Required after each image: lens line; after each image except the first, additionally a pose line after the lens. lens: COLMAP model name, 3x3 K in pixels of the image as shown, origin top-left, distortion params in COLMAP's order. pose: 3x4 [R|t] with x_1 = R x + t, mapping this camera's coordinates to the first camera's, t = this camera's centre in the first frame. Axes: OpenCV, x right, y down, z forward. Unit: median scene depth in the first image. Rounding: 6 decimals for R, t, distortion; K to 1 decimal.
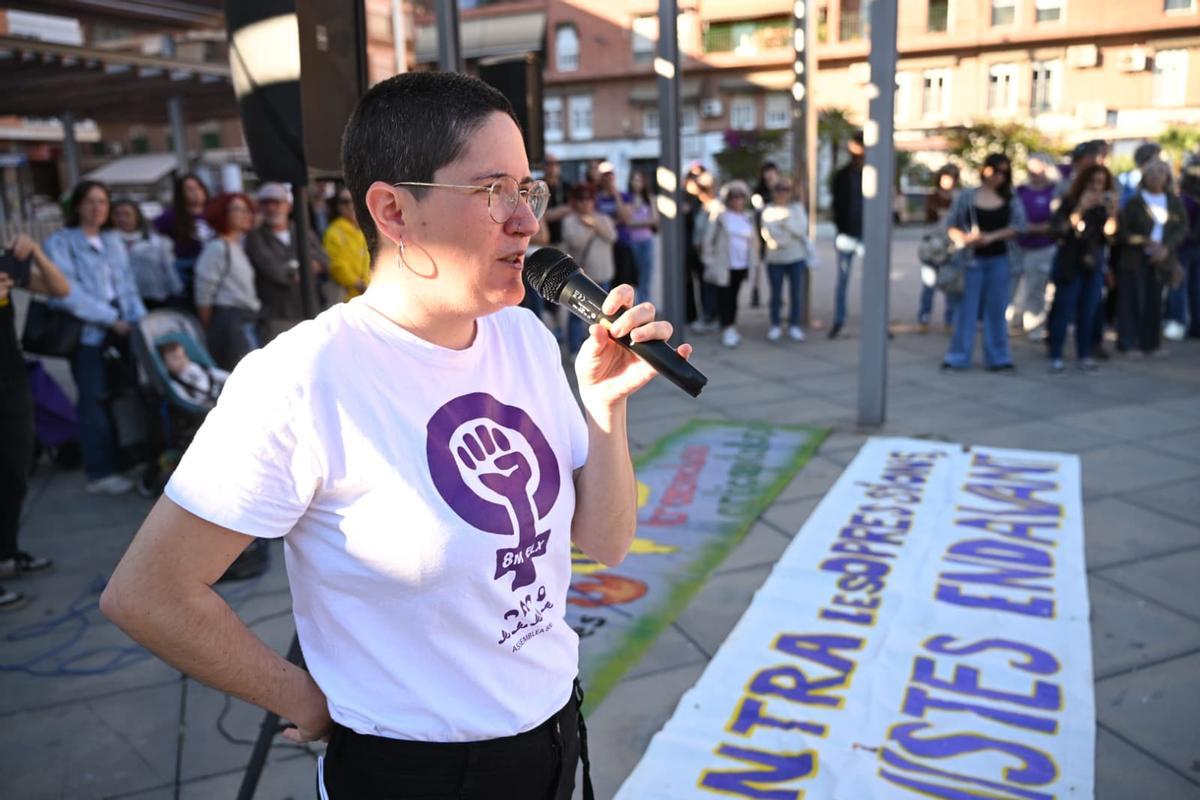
lens RADIAL K [[958.1, 0, 603.3], [0, 958.1, 398.7], [0, 0, 1]] dist [0.002089, -0.001056]
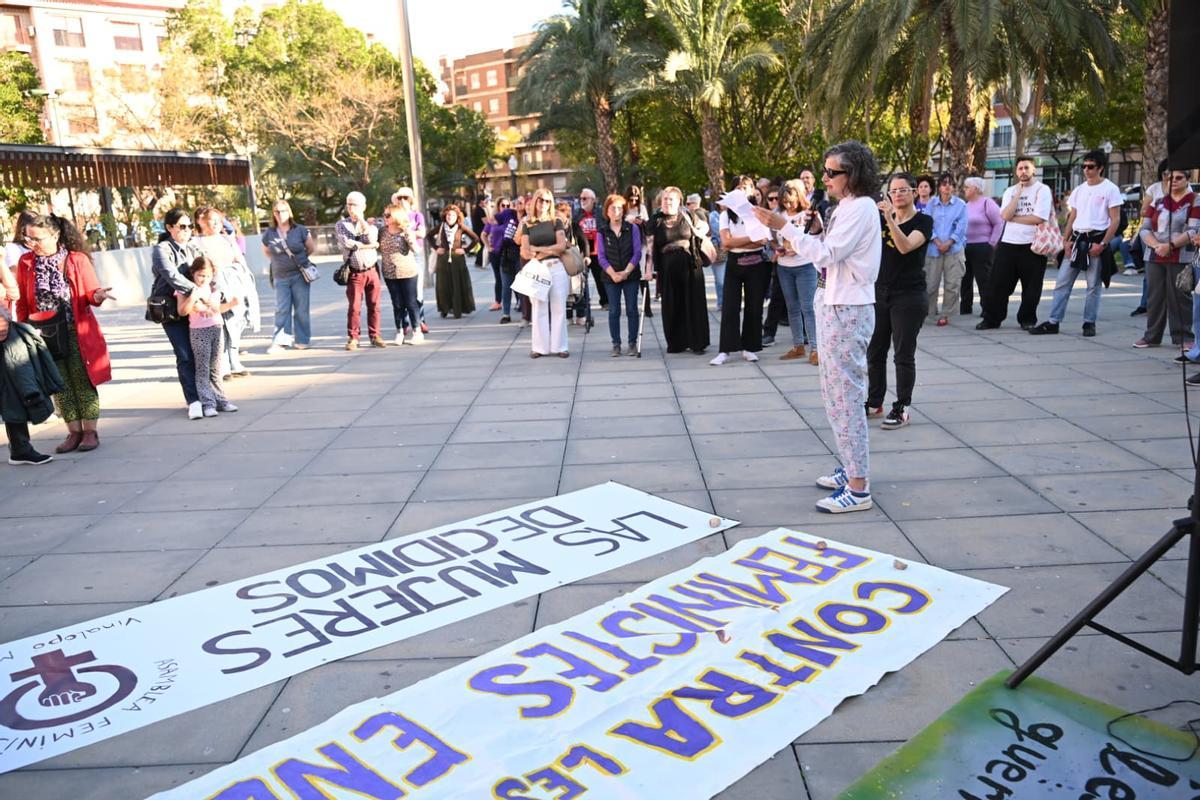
lens RADIAL K [[958.1, 0, 603.3], [0, 958.1, 398.7], [0, 0, 1]] dist [0.002089, -0.001056]
pose [[-0.925426, -0.002279, 0.378922, -0.039164], [0.158924, 0.905449, 0.393580, -0.256767], [-0.343991, 0.424449, -0.837564, 1.086500]]
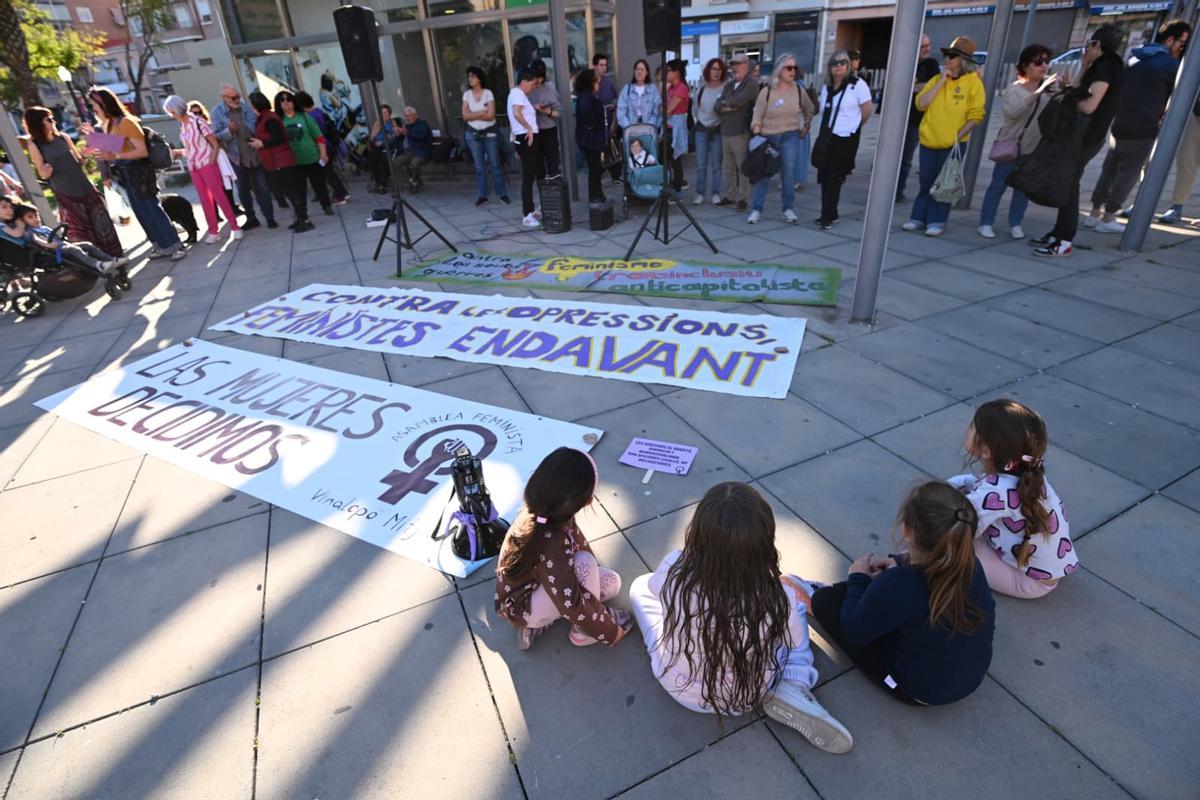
lens RADIAL K [[584.5, 0, 603.6], [0, 584.5, 400.7], [0, 0, 1]] dist [-0.028343, -0.001082]
pose [[0.061247, 0.515368, -0.854778, 1.038582], [-0.160562, 0.850320, 0.501175, -0.208754], [0.985124, 0.106549, 0.134828, 0.803755]]
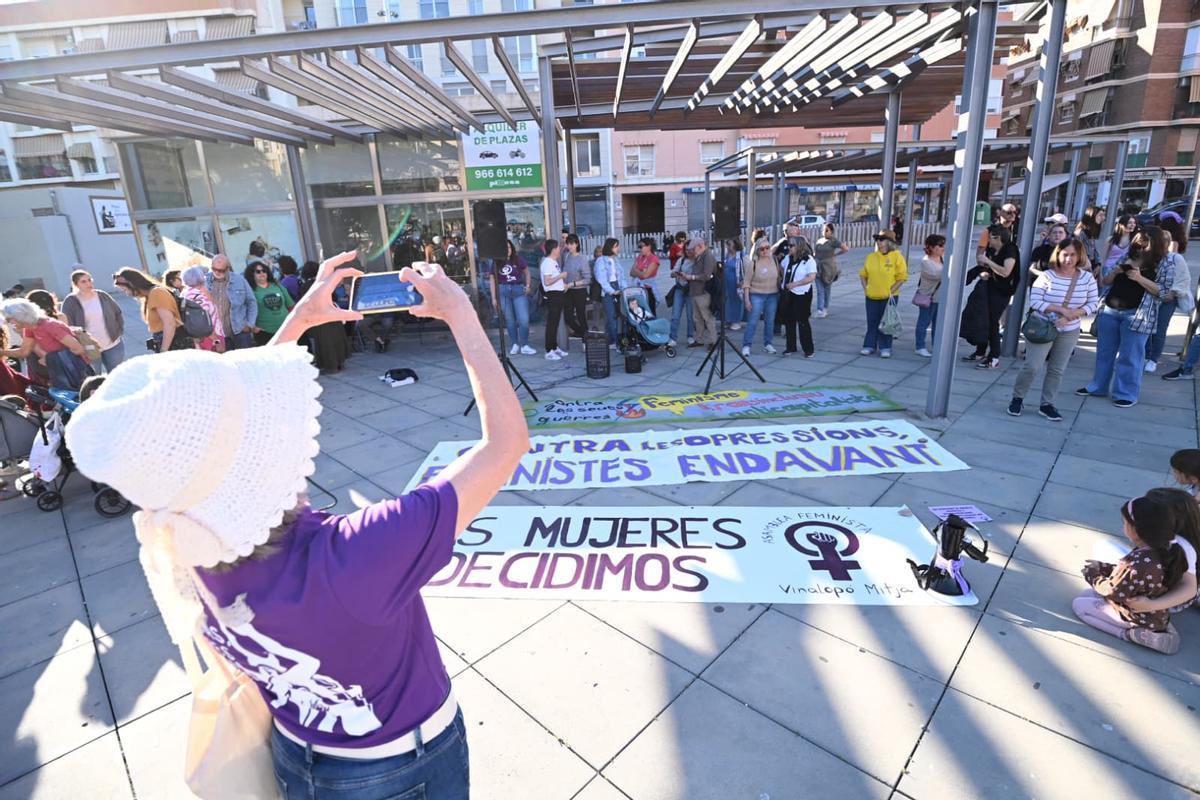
lens RADIAL K [[584.5, 0, 603.6], [0, 584.5, 400.7], [0, 0, 1]] dist [-0.028343, -0.001082]
pose [[0.419096, 0.283907, -0.862412, 1.031606], [-0.167230, 0.957741, 0.234023, -0.150596], [0.892408, 0.046143, 0.448863, 0.159859]]
